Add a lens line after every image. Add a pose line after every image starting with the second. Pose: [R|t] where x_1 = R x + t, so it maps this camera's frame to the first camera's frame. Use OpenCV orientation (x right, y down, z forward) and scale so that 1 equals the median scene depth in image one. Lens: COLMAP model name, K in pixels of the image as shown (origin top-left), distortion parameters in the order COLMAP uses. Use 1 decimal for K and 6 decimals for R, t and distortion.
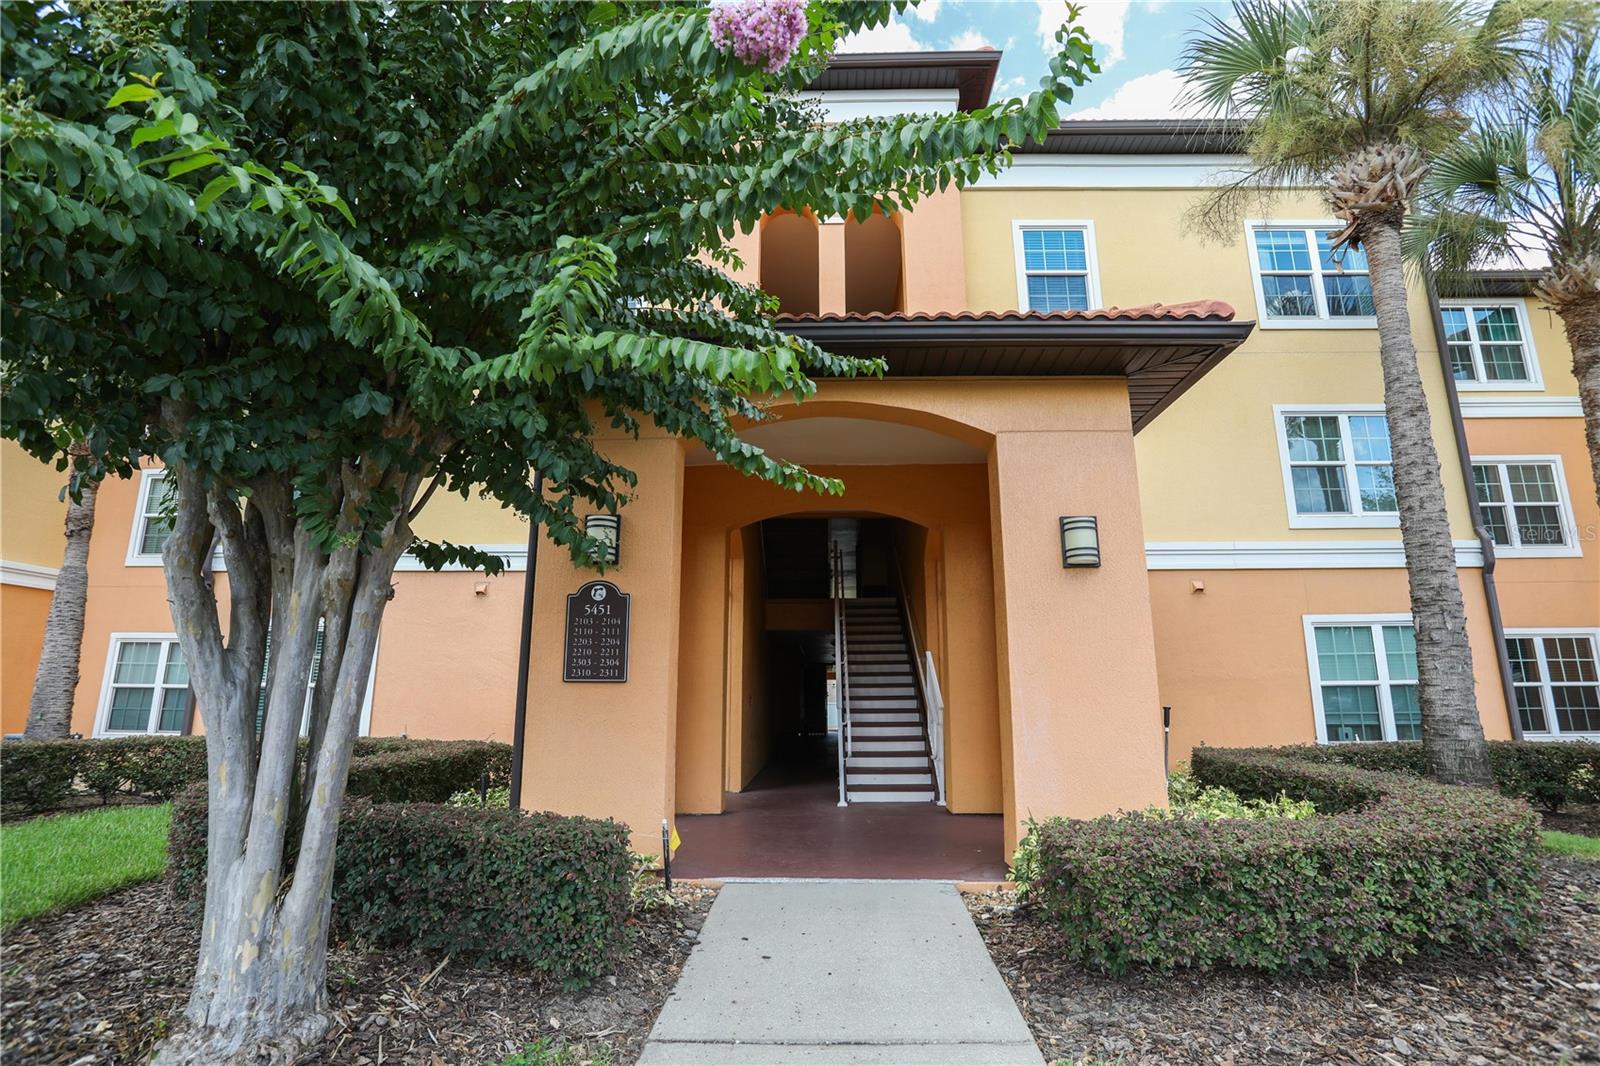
lens RADIAL K [[792.1, 0, 800.0], [0, 792.1, 533.0], [0, 0, 1]] dist [-0.066609, 0.021873]
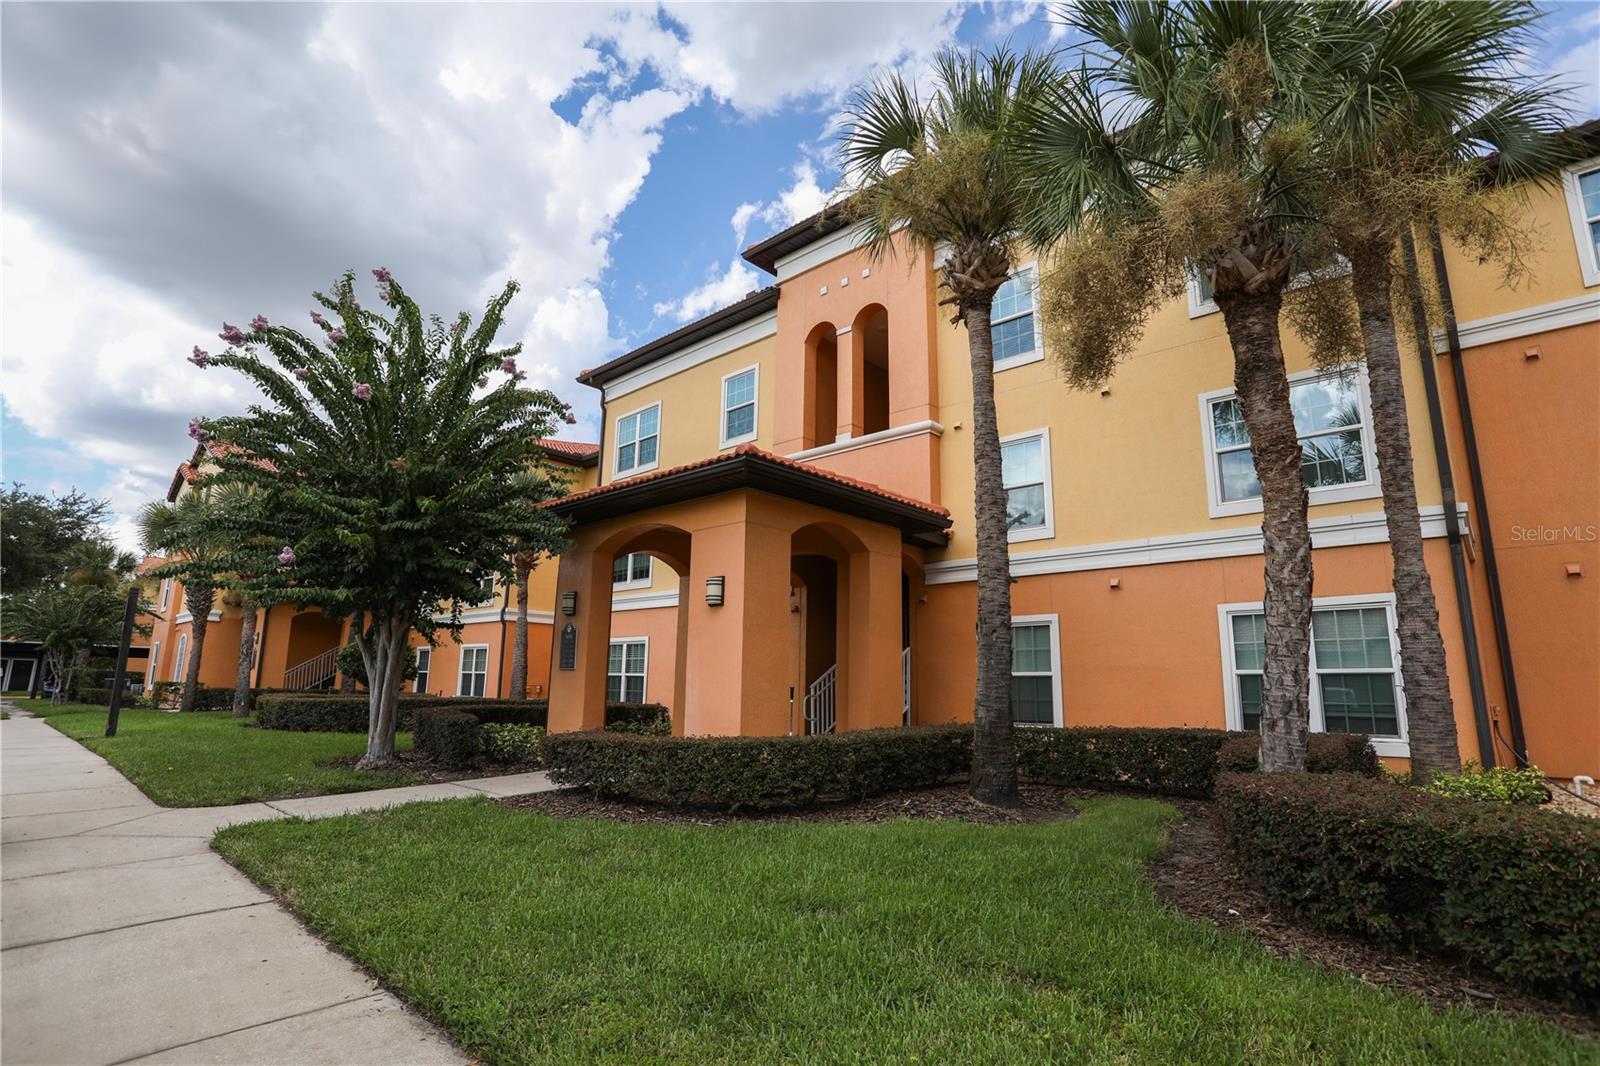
lens RADIAL K [[792.1, 0, 800.0], [0, 792.1, 533.0], [0, 0, 1]] dist [-0.066609, 0.021873]
pose [[0.742845, -0.113453, -0.659780, 0.952953], [0.124481, 0.991757, -0.030386, -0.023351], [0.657789, -0.059558, 0.750844, -0.119407]]
